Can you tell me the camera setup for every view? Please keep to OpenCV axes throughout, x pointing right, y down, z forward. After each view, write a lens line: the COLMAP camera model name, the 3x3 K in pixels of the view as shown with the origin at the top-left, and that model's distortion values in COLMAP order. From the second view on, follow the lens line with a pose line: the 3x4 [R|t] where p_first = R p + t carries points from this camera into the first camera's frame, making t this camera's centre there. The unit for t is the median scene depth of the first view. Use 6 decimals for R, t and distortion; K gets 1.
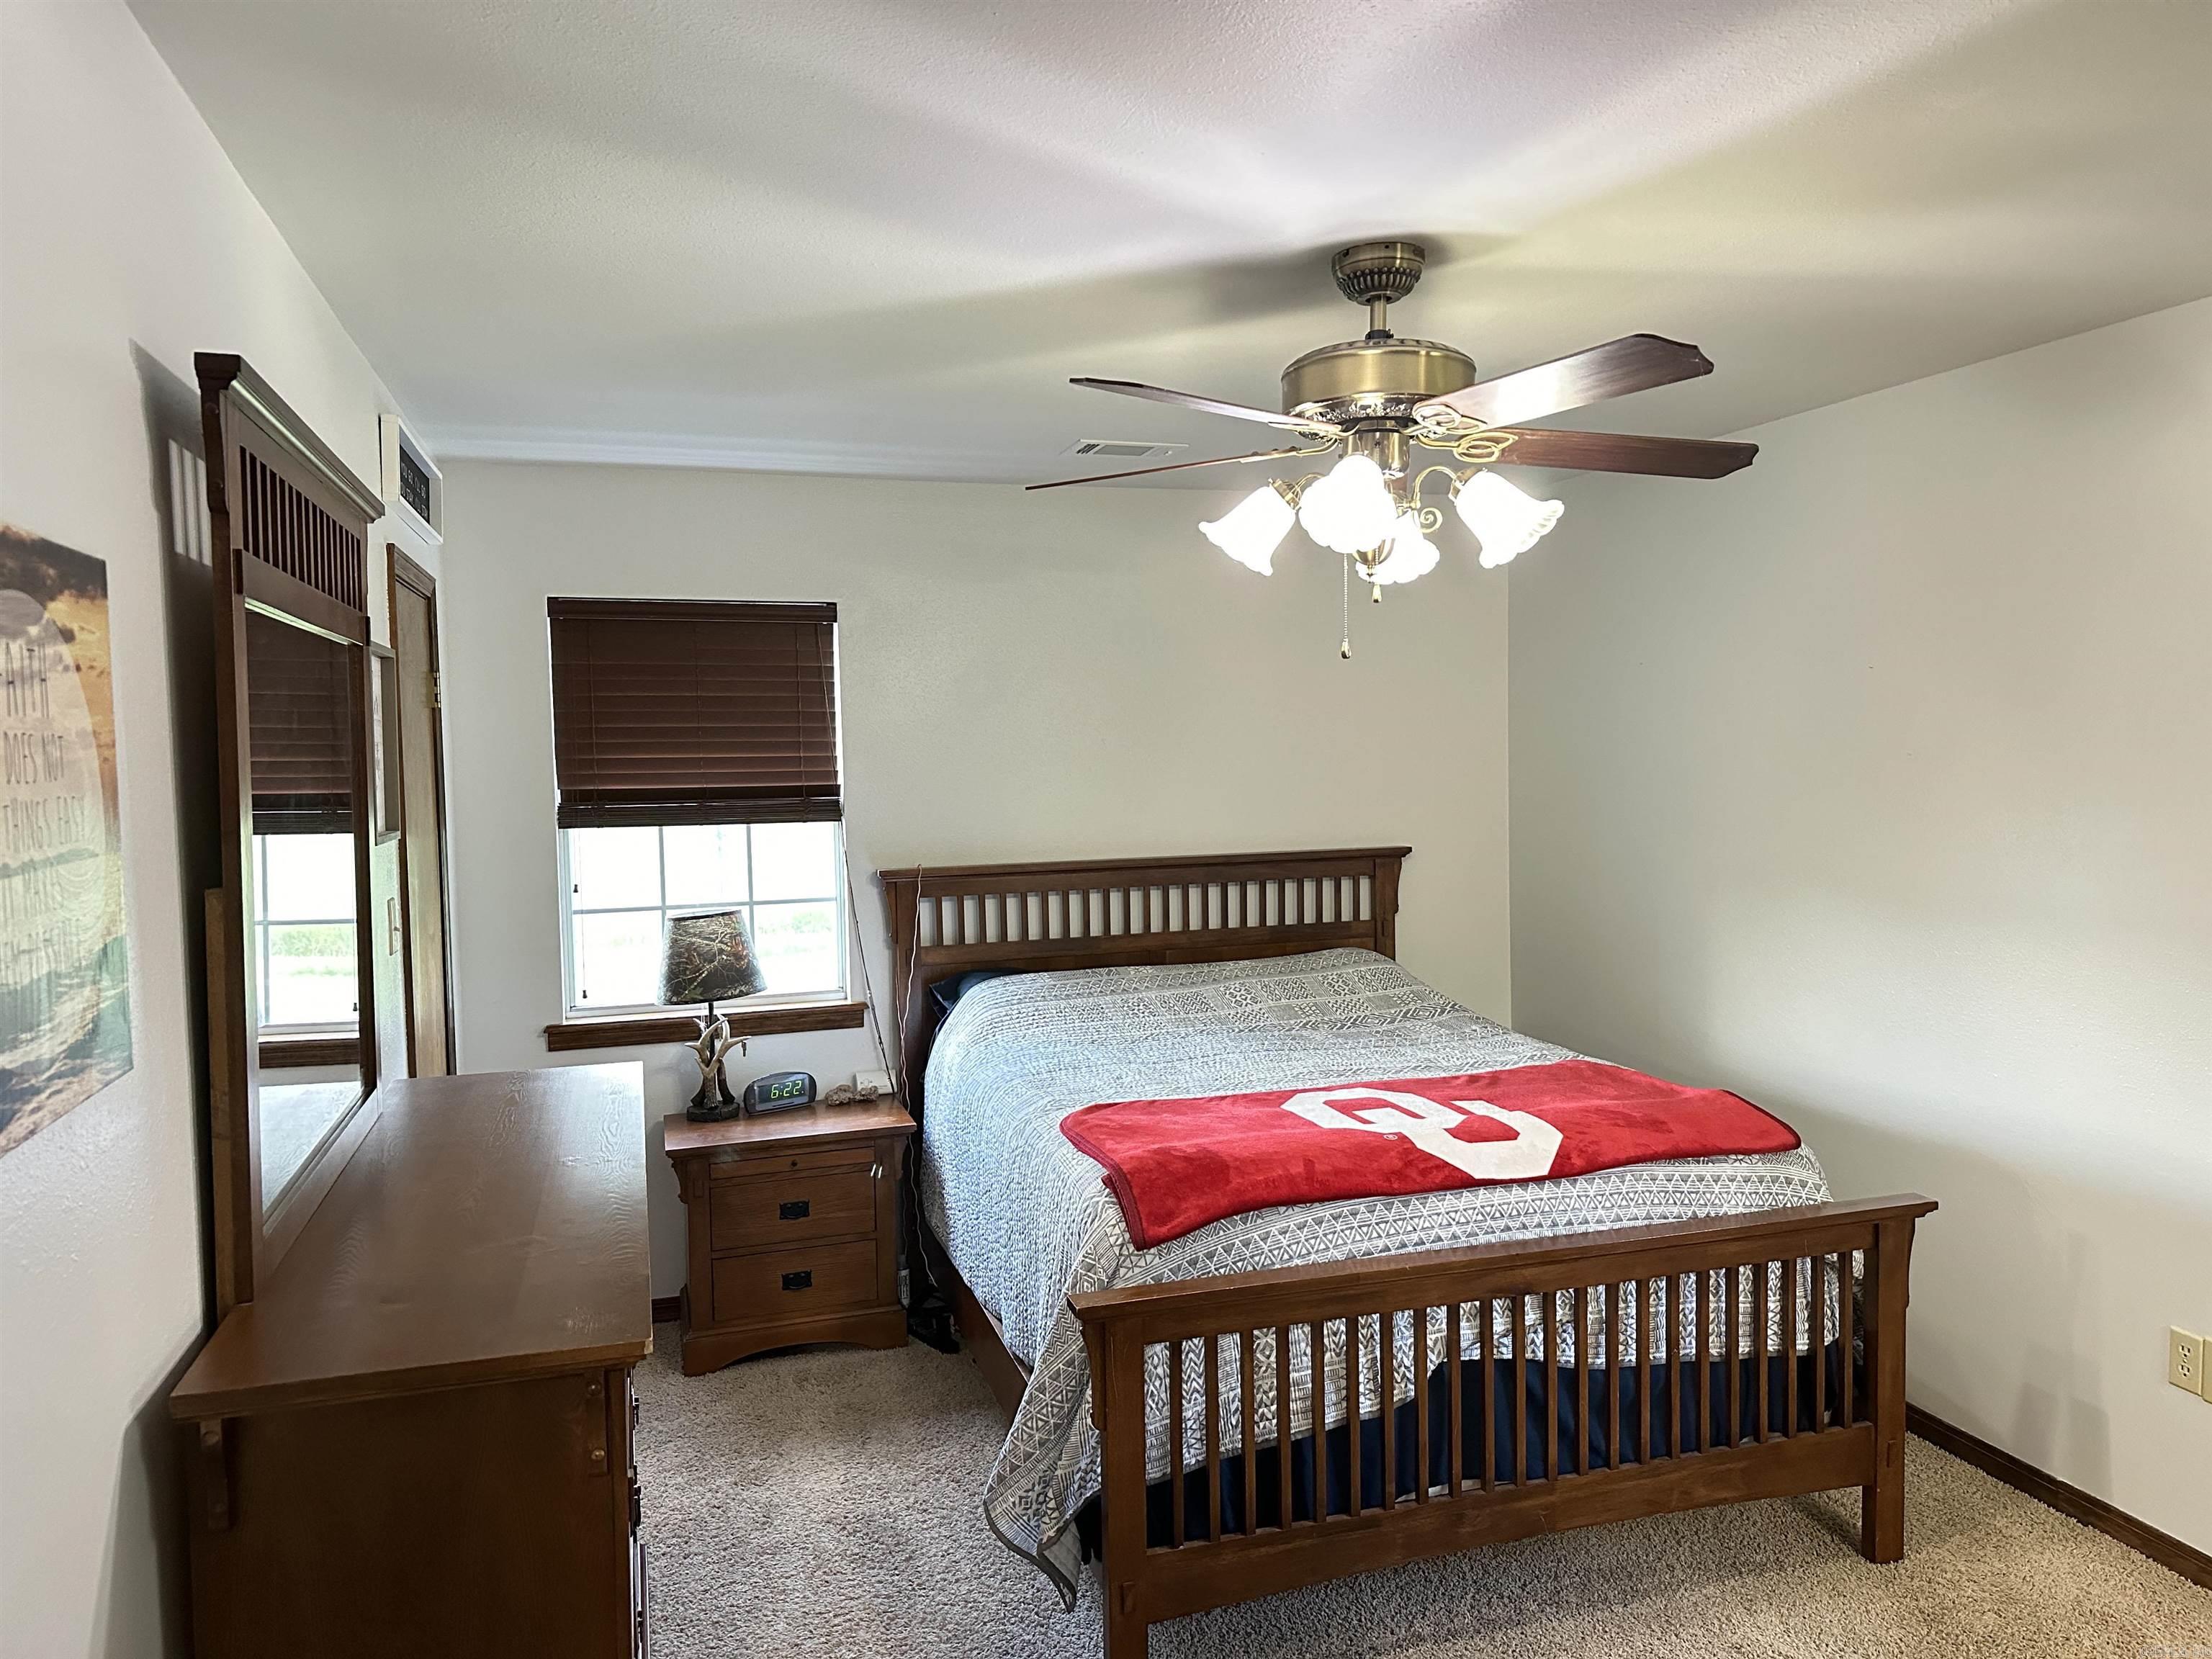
lens RADIAL K [[1521.5, 0, 1106.0], [0, 1521.5, 829.5], [0, 0, 1]] dist [0.196165, -0.125237]
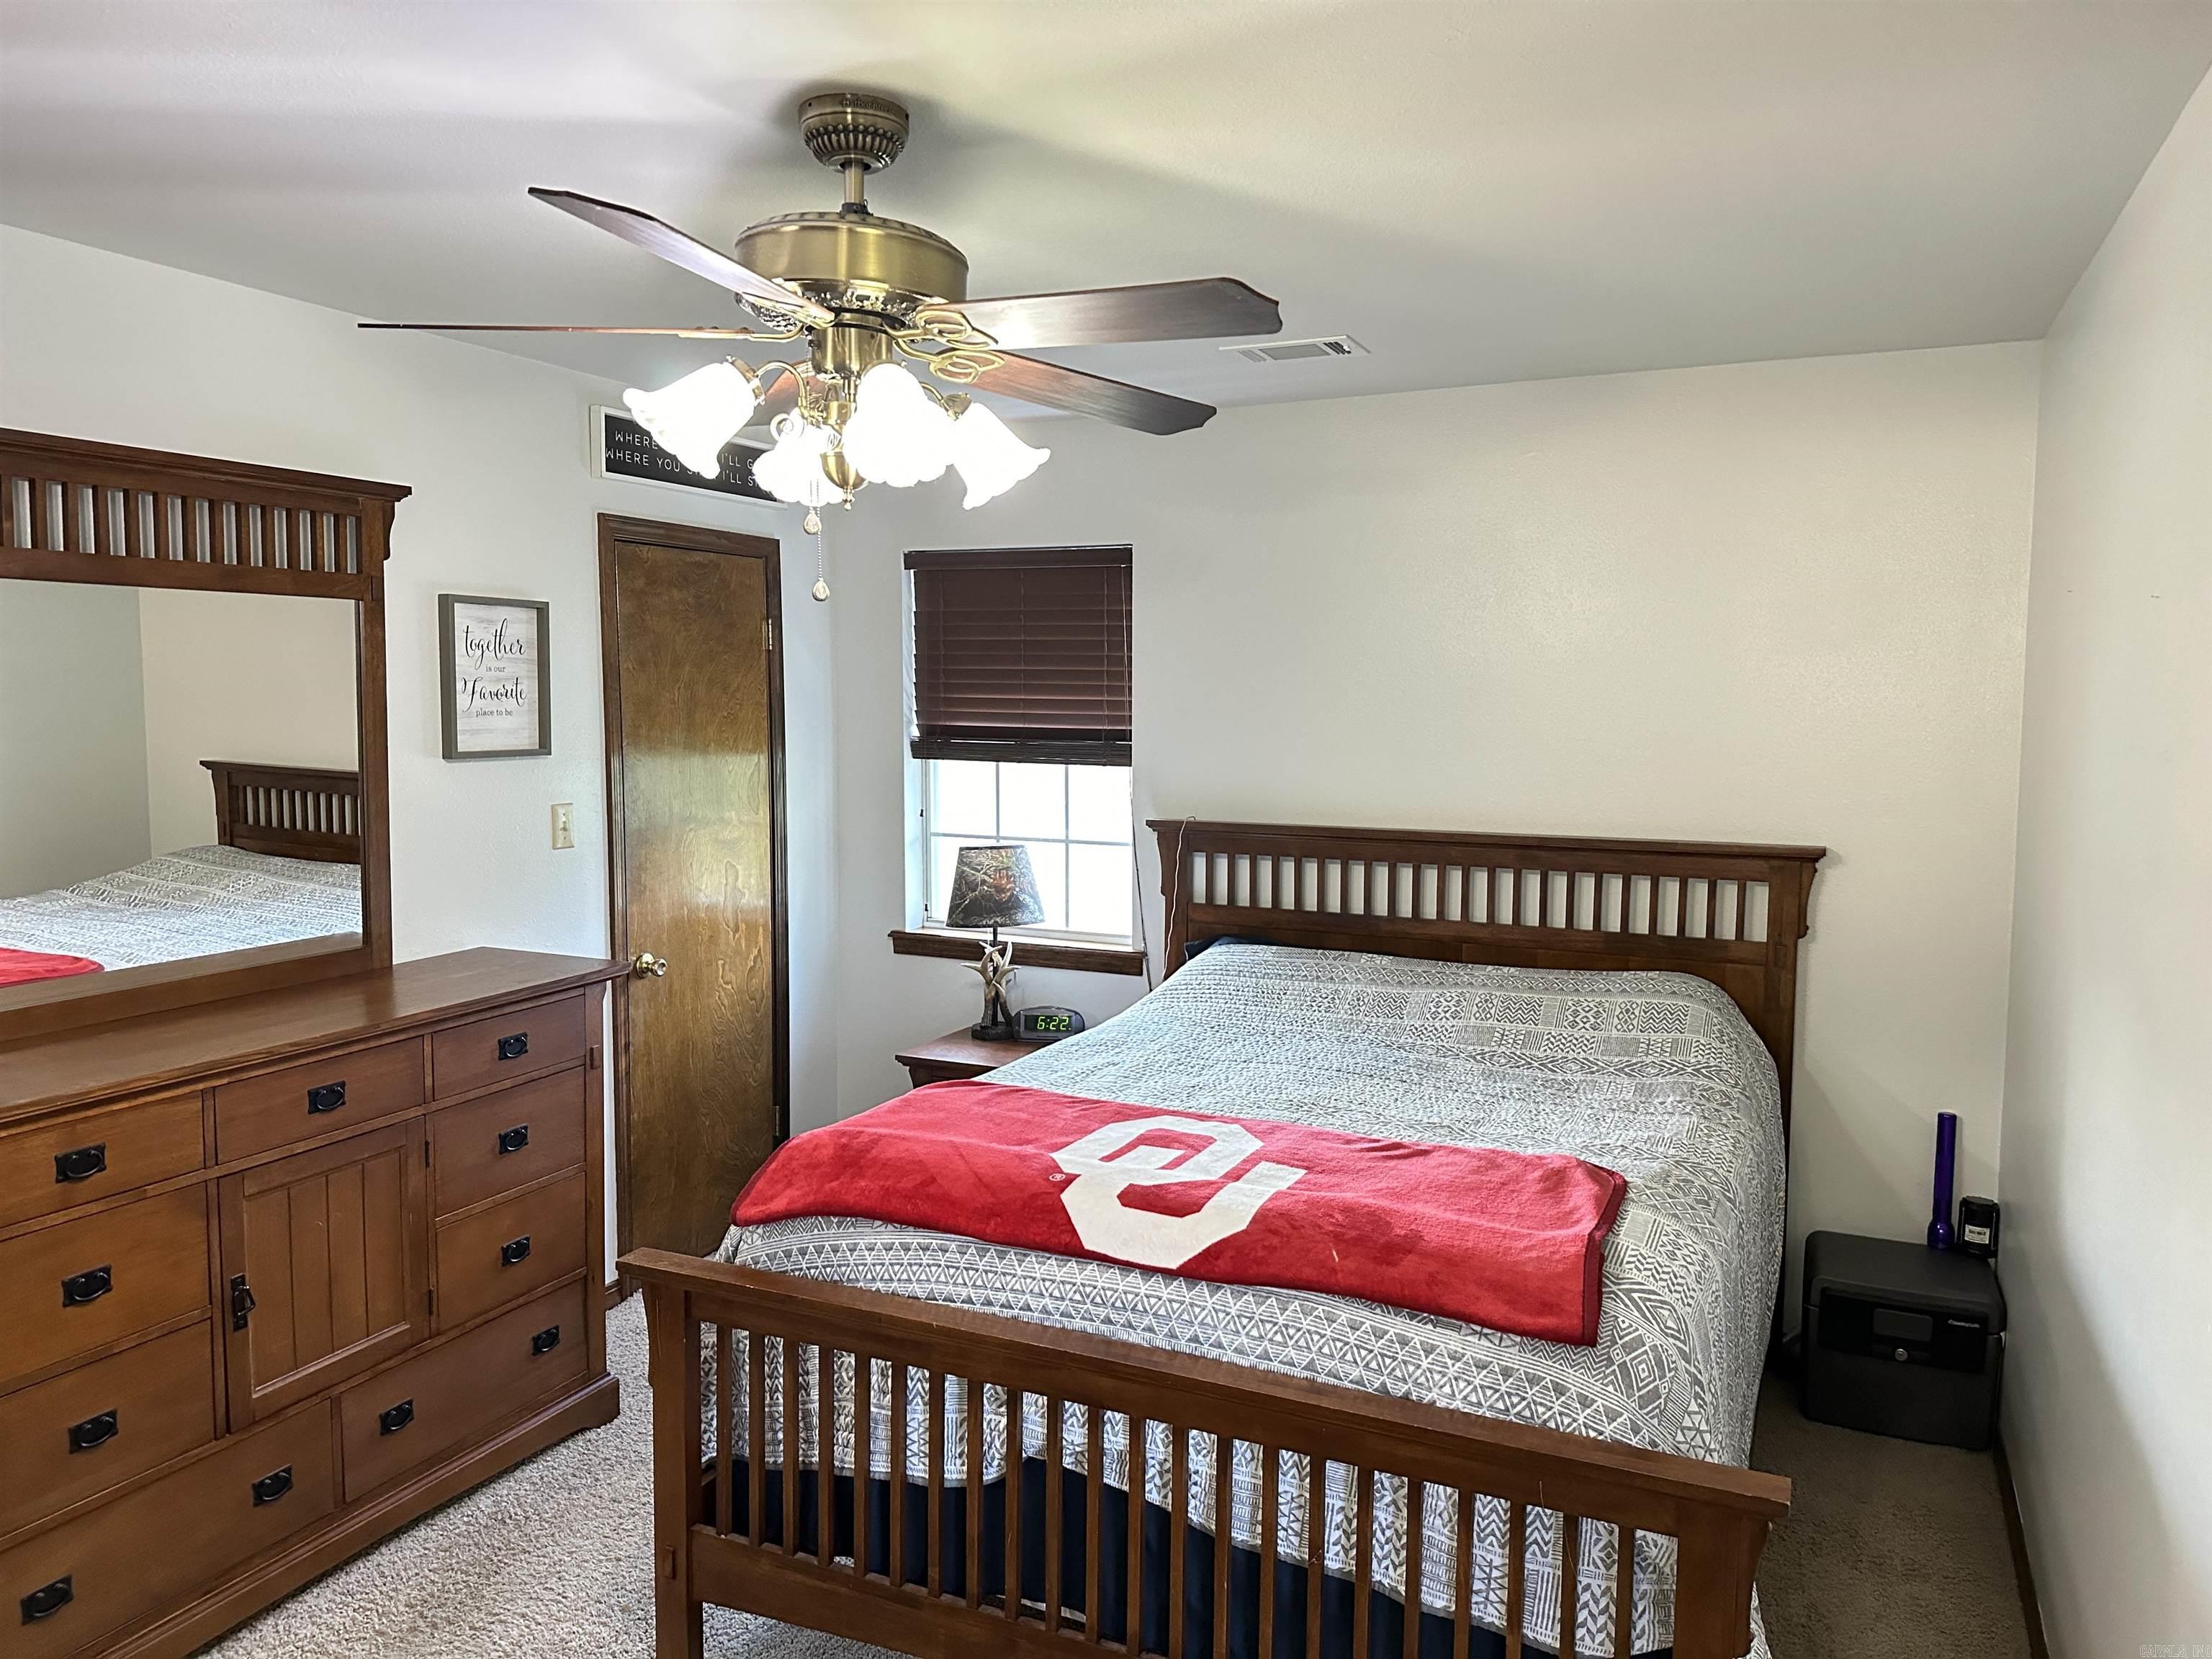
lens RADIAL K [[1521.5, 0, 1106.0], [0, 1521.5, 829.5], [0, 0, 1]] dist [0.196165, -0.125237]
pose [[0.726952, 0.084359, -0.681487, 0.517888], [-0.053875, 0.996373, 0.065868, -0.030518], [0.684571, -0.011168, 0.728860, 0.284859]]
